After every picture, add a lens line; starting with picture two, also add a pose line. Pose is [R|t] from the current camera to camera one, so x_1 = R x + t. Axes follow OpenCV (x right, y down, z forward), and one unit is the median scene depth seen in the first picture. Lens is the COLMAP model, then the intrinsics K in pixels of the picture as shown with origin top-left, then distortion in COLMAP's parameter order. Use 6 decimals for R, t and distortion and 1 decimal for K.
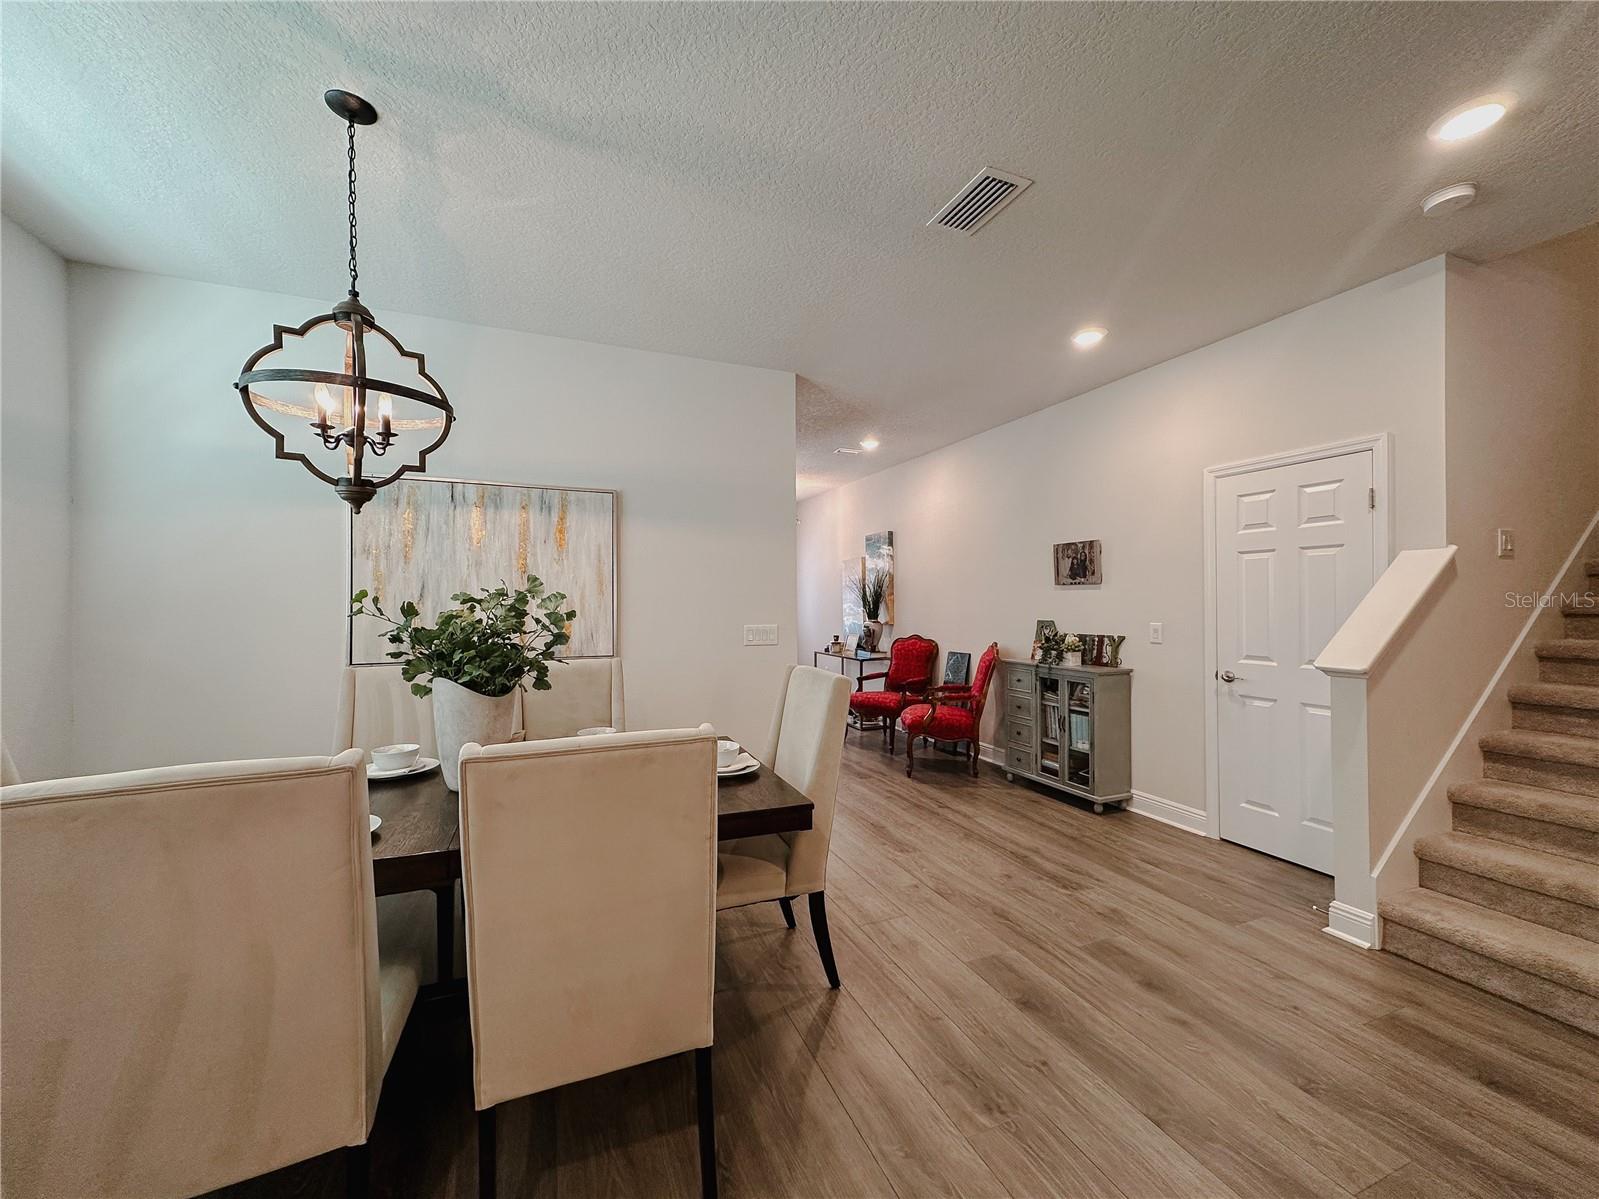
lens RADIAL K [[632.5, 0, 763.4], [0, 632.5, 599.4], [0, 0, 1]] dist [0.001564, 0.000278]
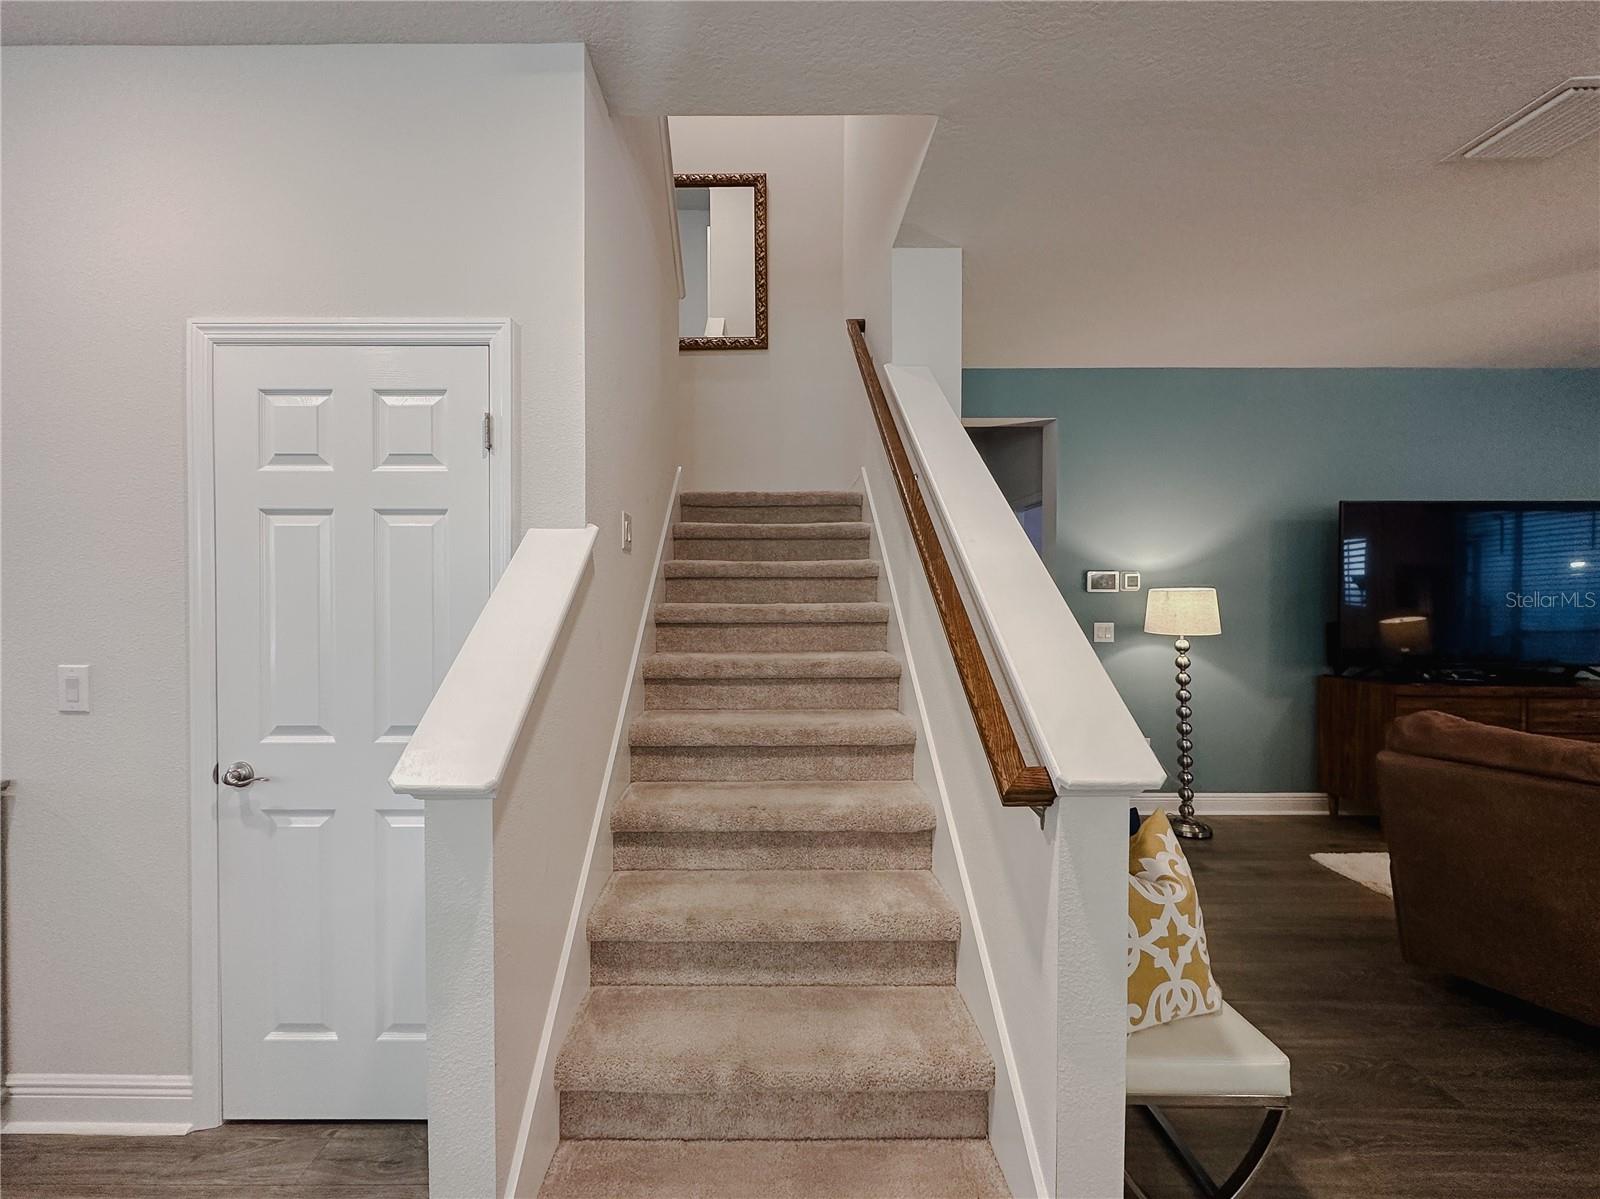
lens RADIAL K [[632.9, 0, 763.8], [0, 632.9, 599.4], [0, 0, 1]] dist [0.001564, 0.000278]
pose [[0.342959, -0.007239, 0.939322, 0.571014], [-0.007291, 0.999920, 0.010369, -0.020319], [-0.939322, -0.010405, 0.342879, 0.637760]]
